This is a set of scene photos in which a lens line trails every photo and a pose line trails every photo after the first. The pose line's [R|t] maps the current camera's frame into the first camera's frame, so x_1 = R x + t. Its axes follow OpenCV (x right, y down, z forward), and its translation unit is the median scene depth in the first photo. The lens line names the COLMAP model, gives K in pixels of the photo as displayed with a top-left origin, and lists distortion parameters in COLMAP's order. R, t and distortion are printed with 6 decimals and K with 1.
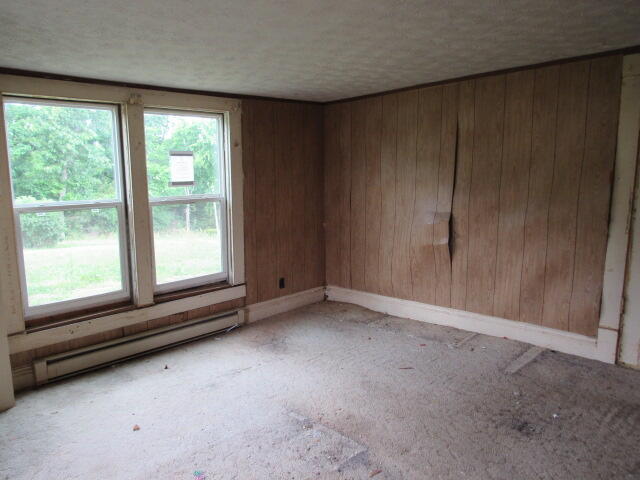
lens RADIAL K [[457.9, 0, 318.8], [0, 457.9, 240.2], [0, 0, 1]] dist [-0.036611, 0.005812]
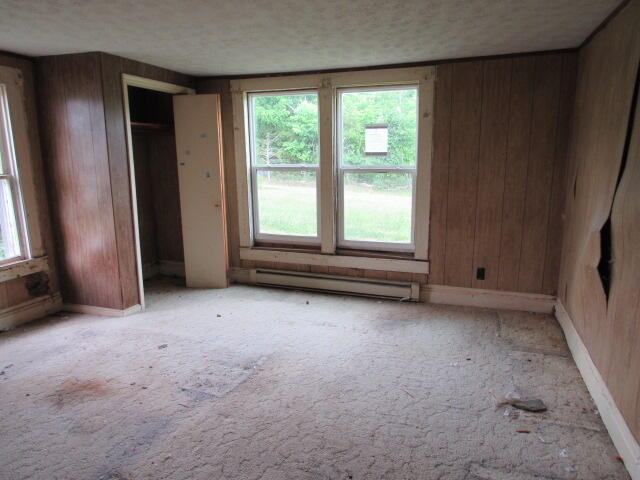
lens RADIAL K [[457.9, 0, 318.8], [0, 457.9, 240.2], [0, 0, 1]] dist [-0.036611, 0.005812]
pose [[0.420887, 0.192388, -0.886477, 0.649061], [-0.133666, 0.979736, 0.149165, -0.066917], [0.897211, 0.055710, 0.438074, 0.408550]]
